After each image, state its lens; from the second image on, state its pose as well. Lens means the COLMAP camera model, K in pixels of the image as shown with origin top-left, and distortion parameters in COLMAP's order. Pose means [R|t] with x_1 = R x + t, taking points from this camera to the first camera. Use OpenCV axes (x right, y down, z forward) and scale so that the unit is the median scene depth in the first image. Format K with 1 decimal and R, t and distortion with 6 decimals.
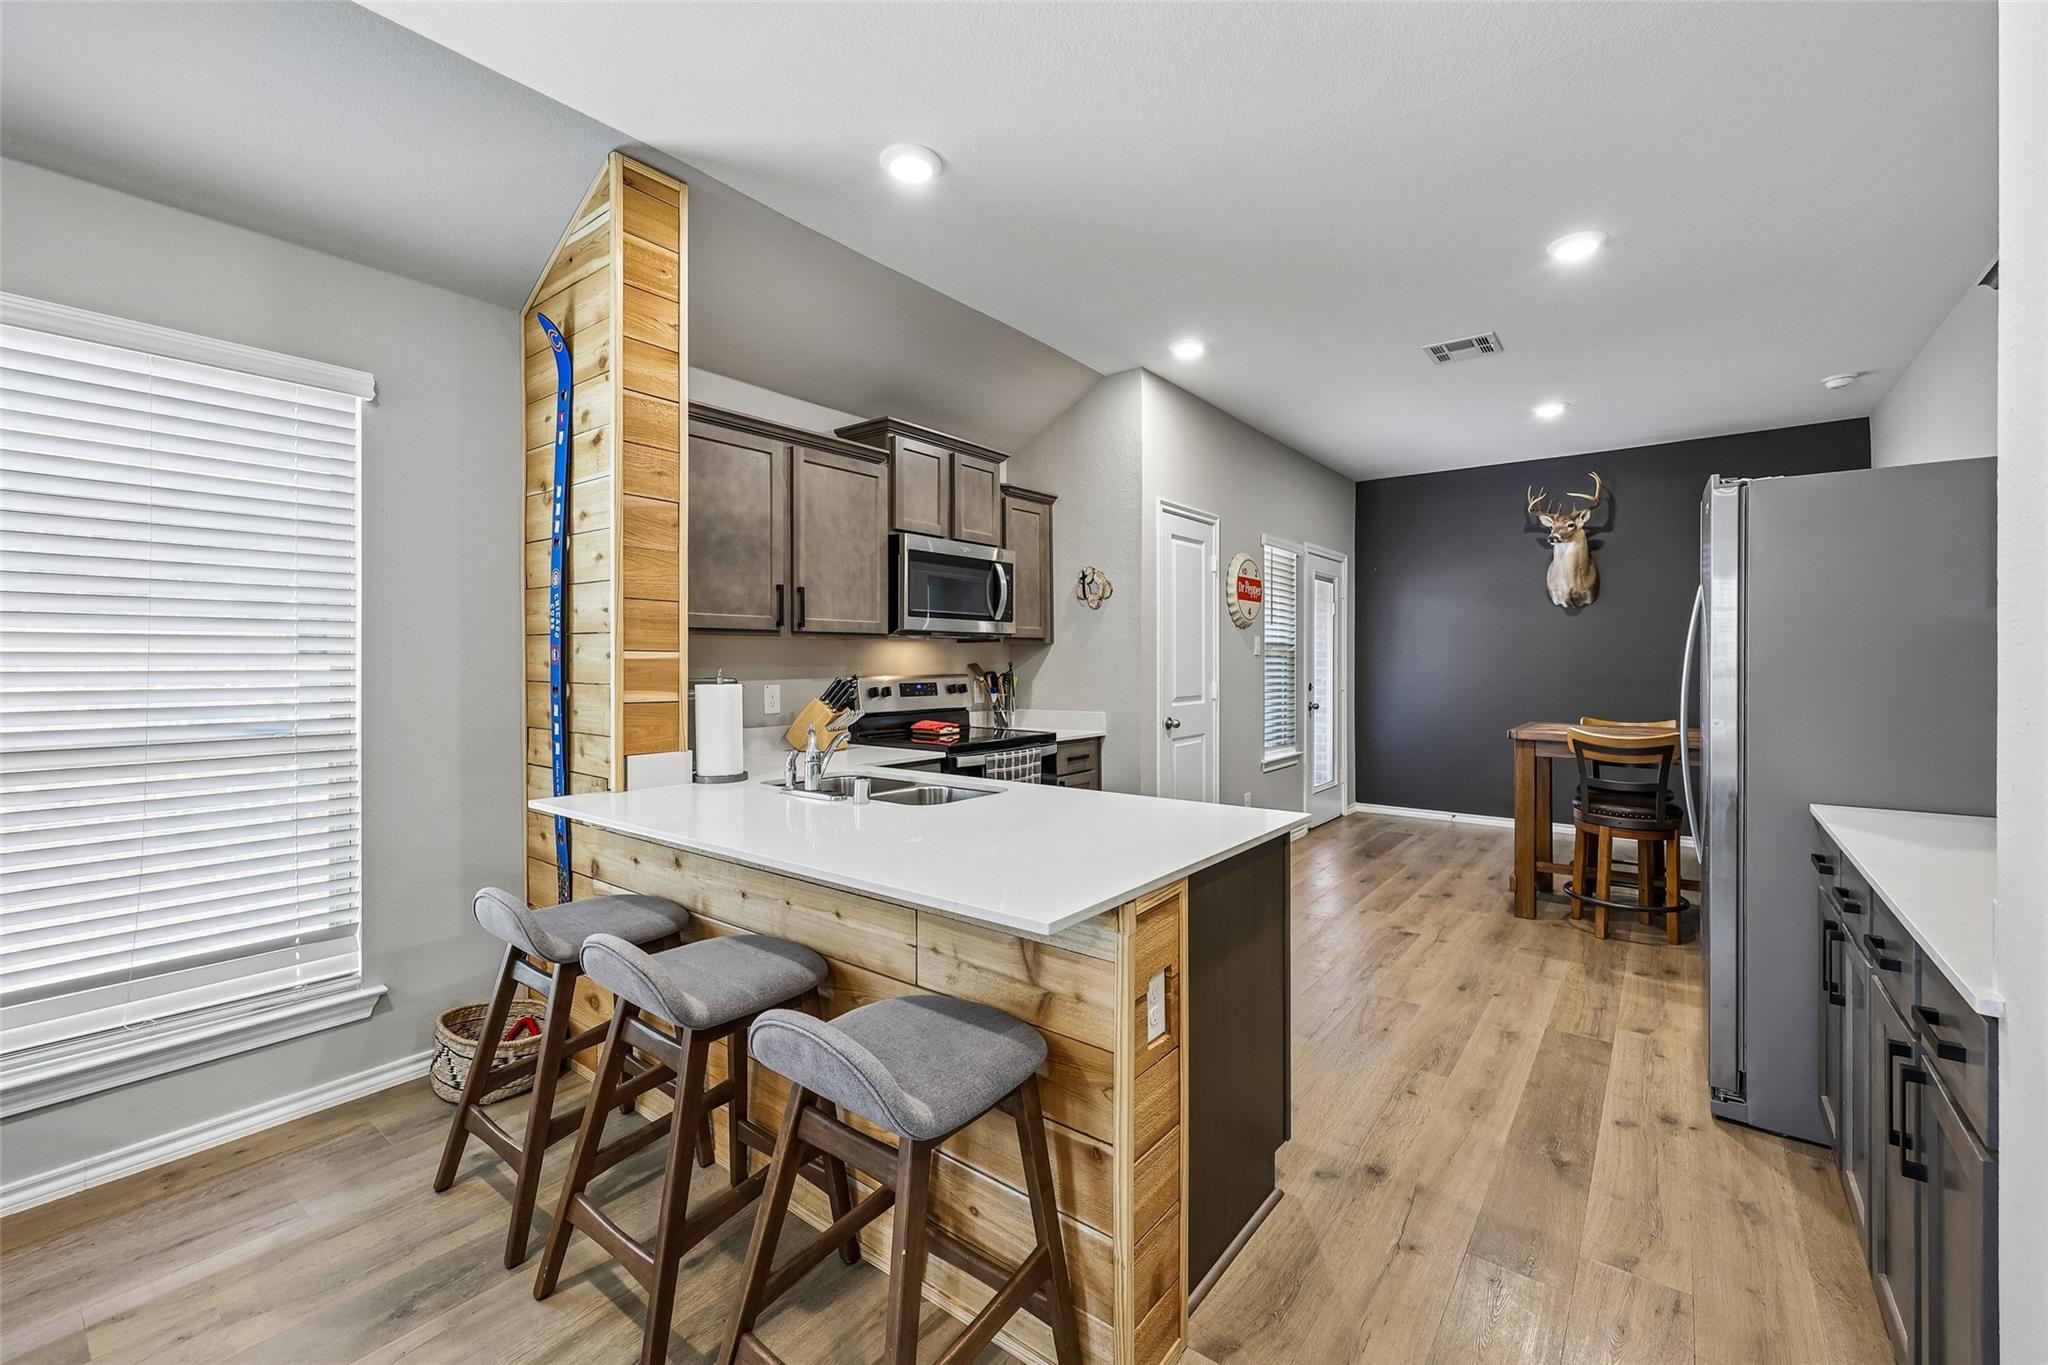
lens RADIAL K [[832.9, 0, 1034.4], [0, 832.9, 661.1], [0, 0, 1]] dist [0.002819, 0.000018]
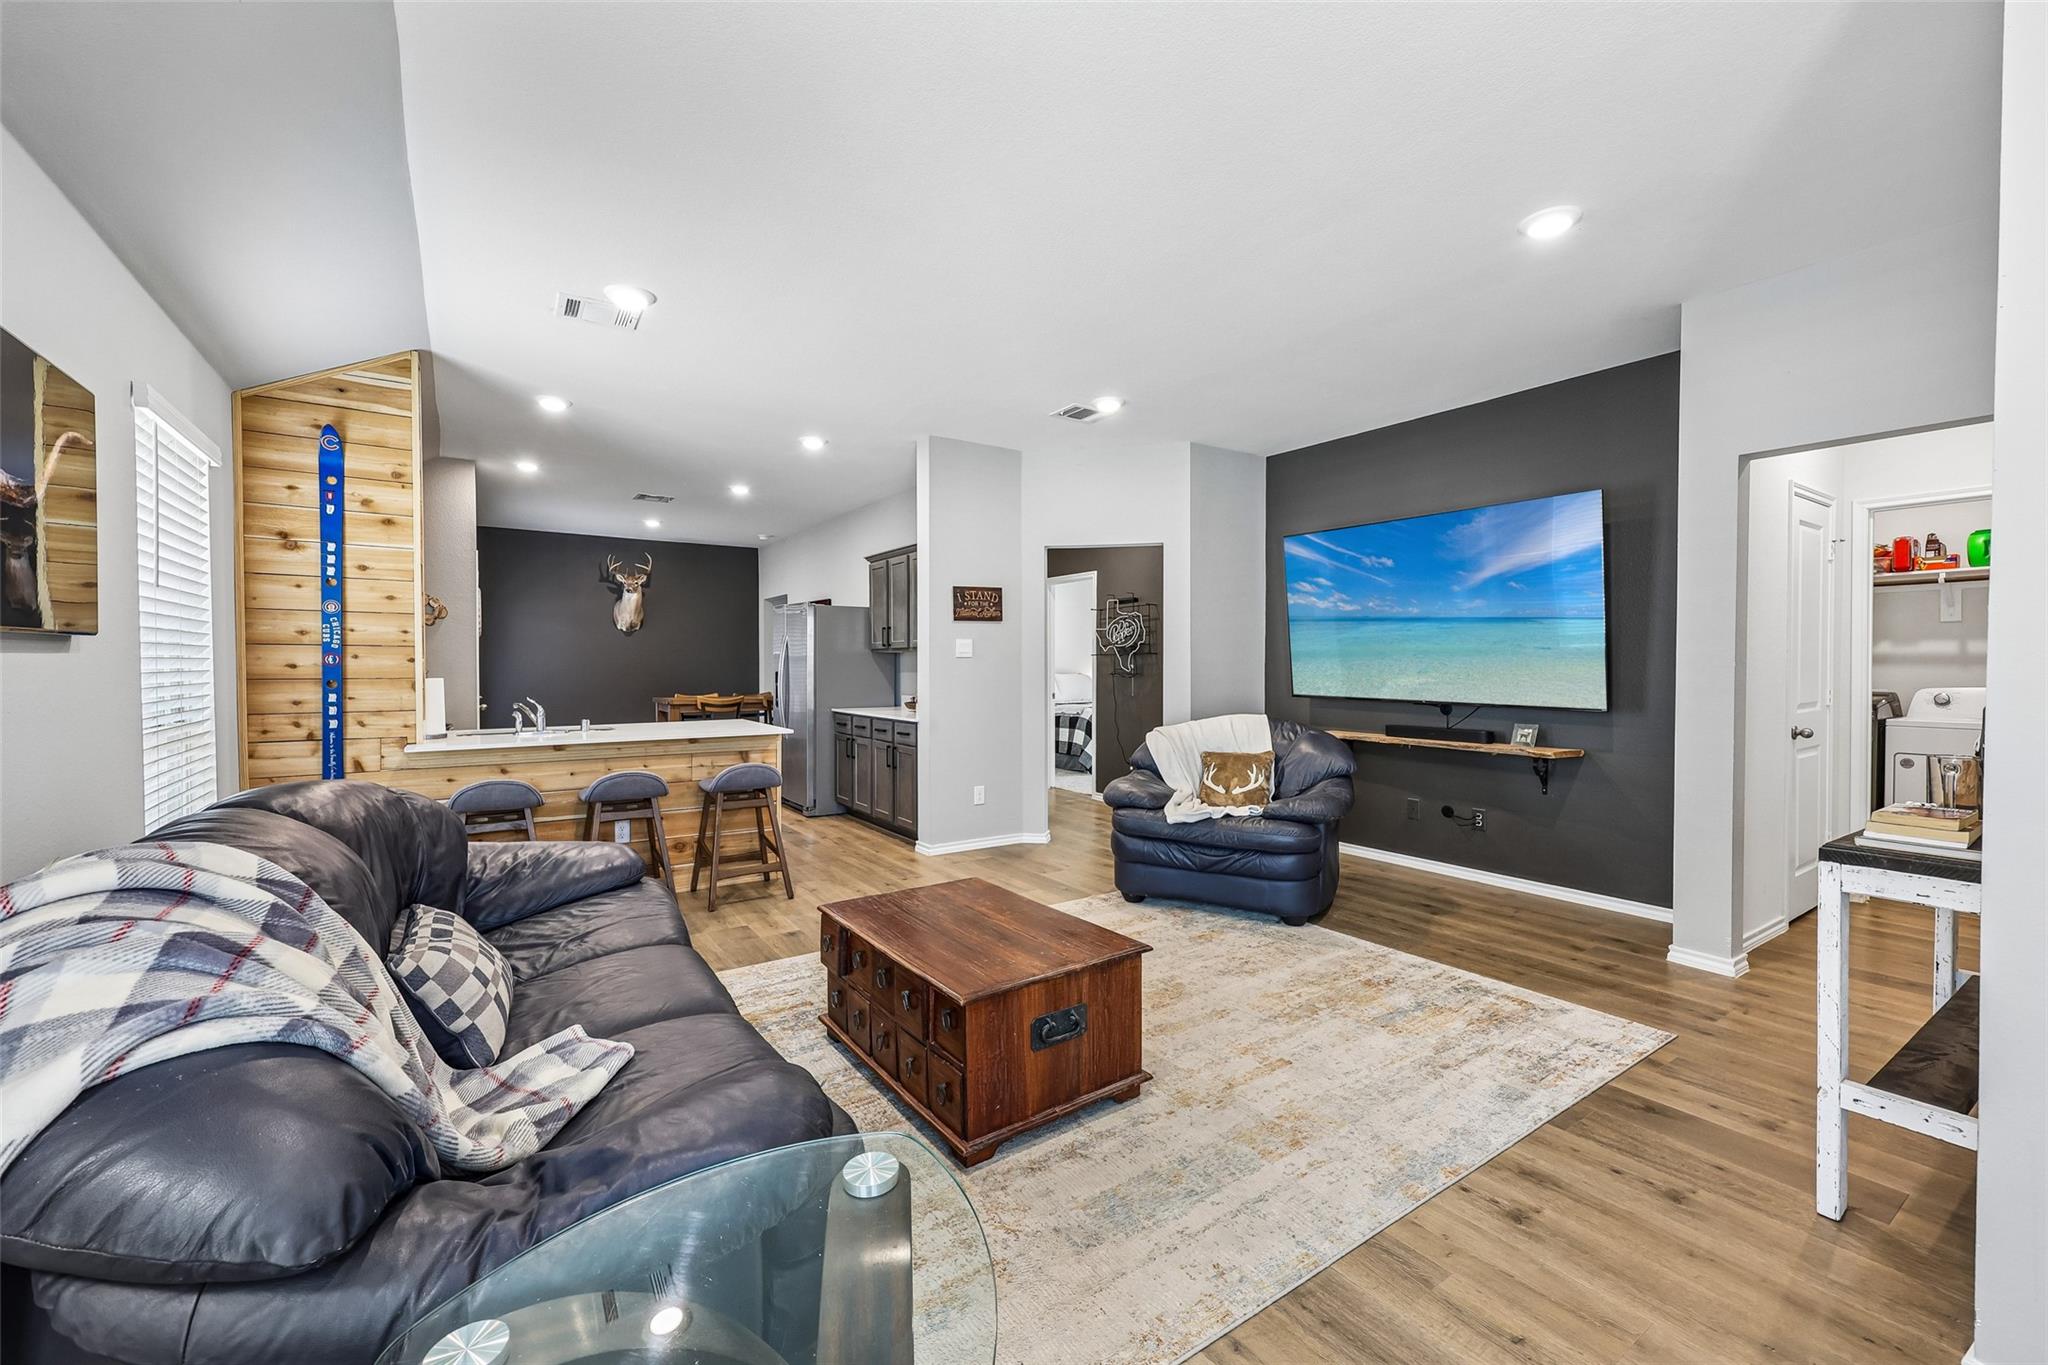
lens RADIAL K [[832.9, 0, 1028.6], [0, 832.9, 683.0], [0, 0, 1]] dist [0.002819, 0.000018]
pose [[0.315537, -0.020165, 0.948699, -1.155763], [0.000052, 0.999775, 0.021233, 0.001557], [-0.948913, -0.006651, 0.315467, -0.448313]]
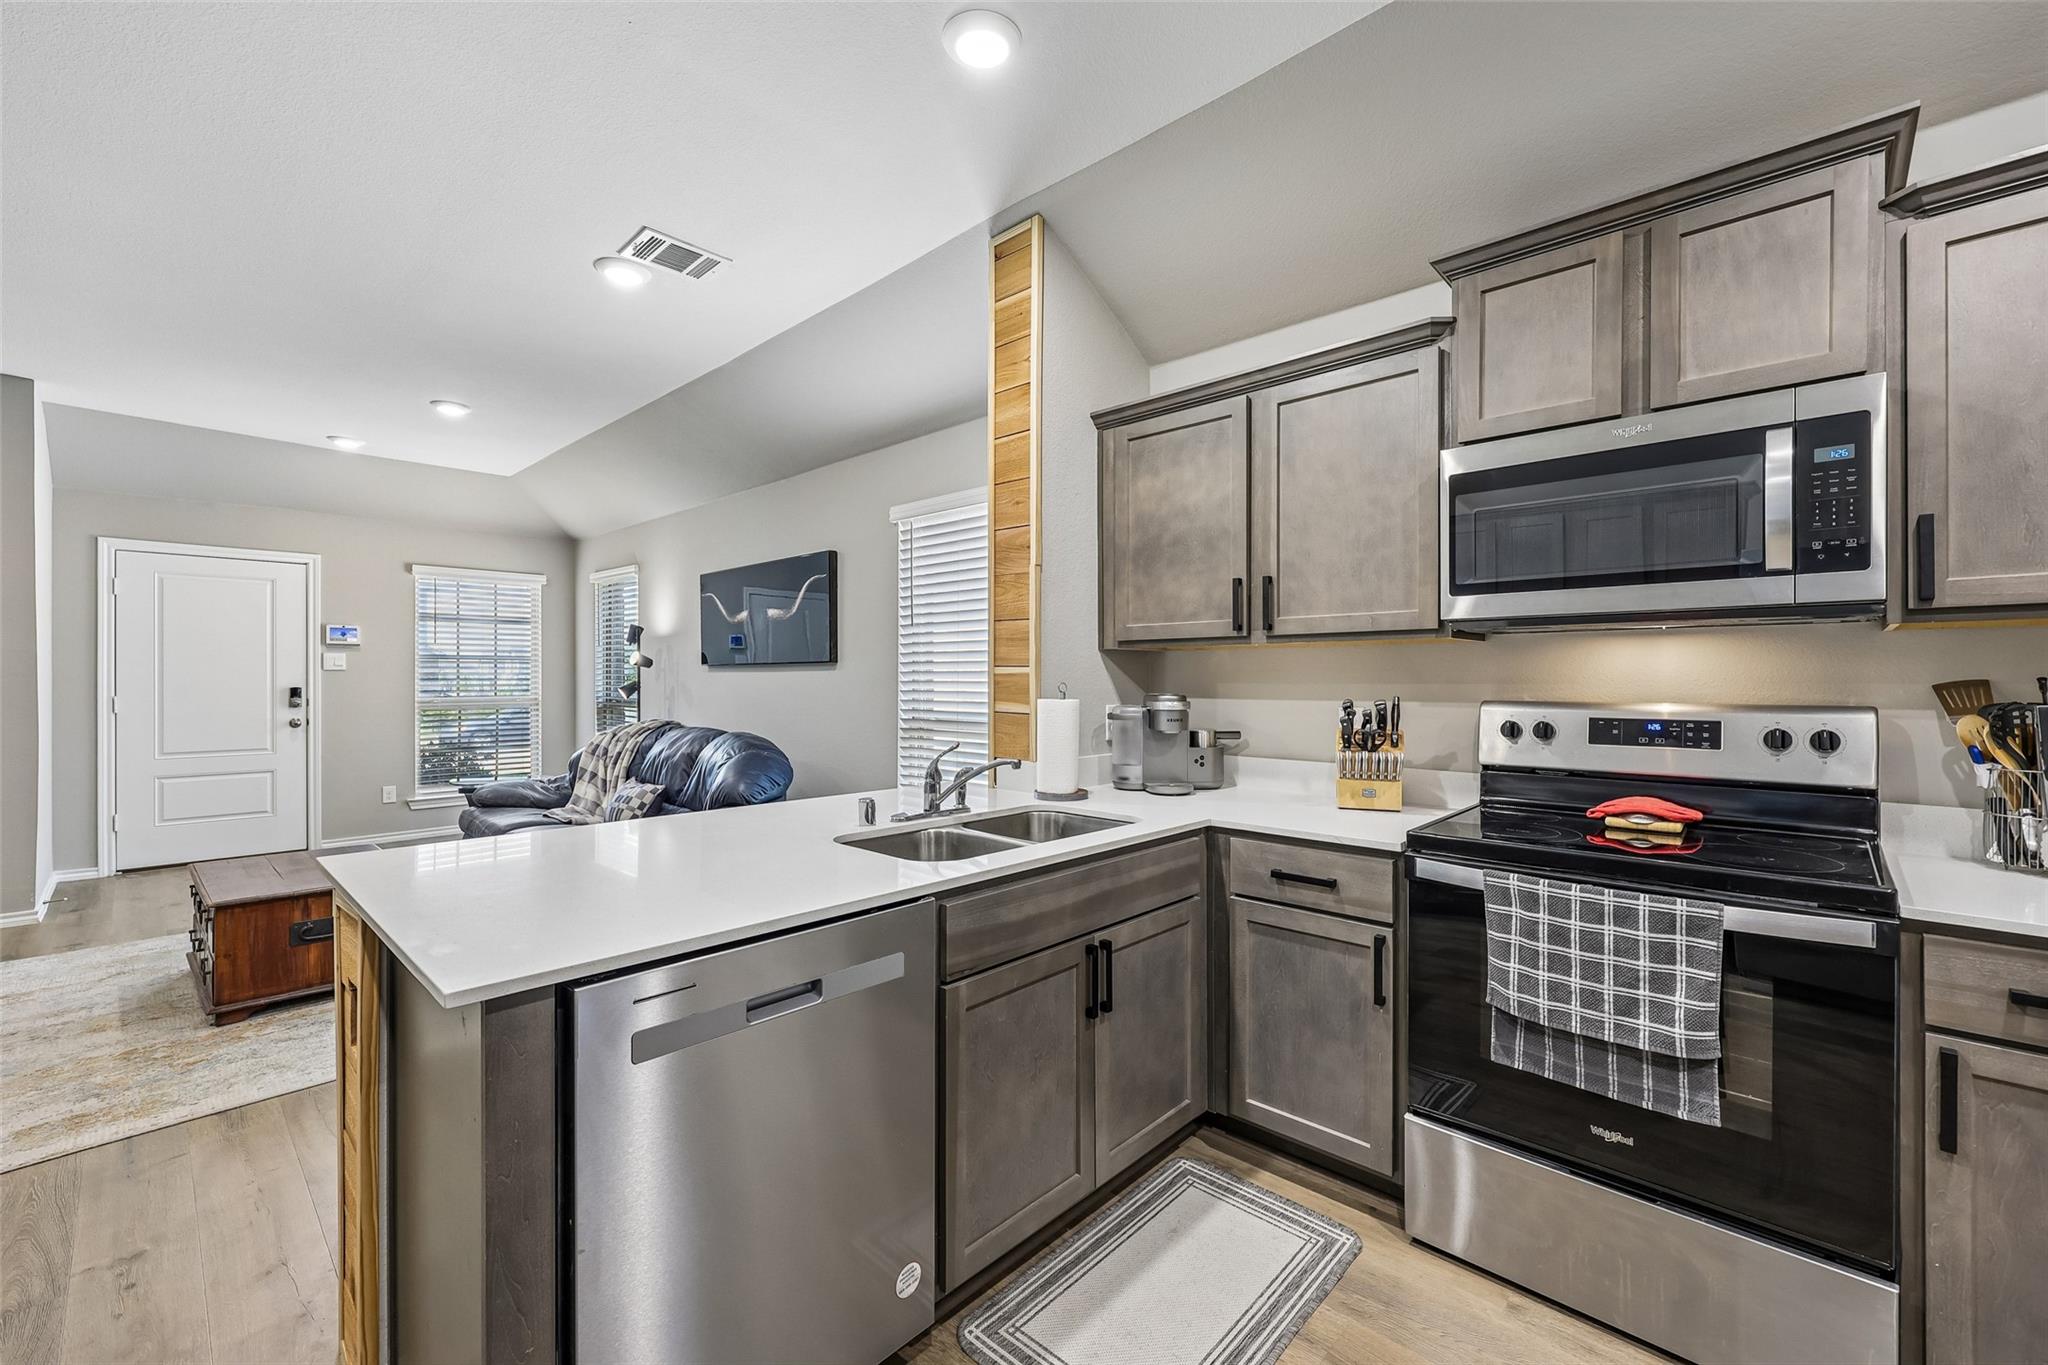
lens RADIAL K [[832.9, 0, 1028.3], [0, 832.9, 680.8], [0, 0, 1]] dist [0.002819, 0.000018]
pose [[-0.094422, 0.005792, -0.995515, 0.452454], [-0.000898, 0.999982, 0.005903, 0.000424], [0.995532, 0.001451, -0.094415, 0.798663]]
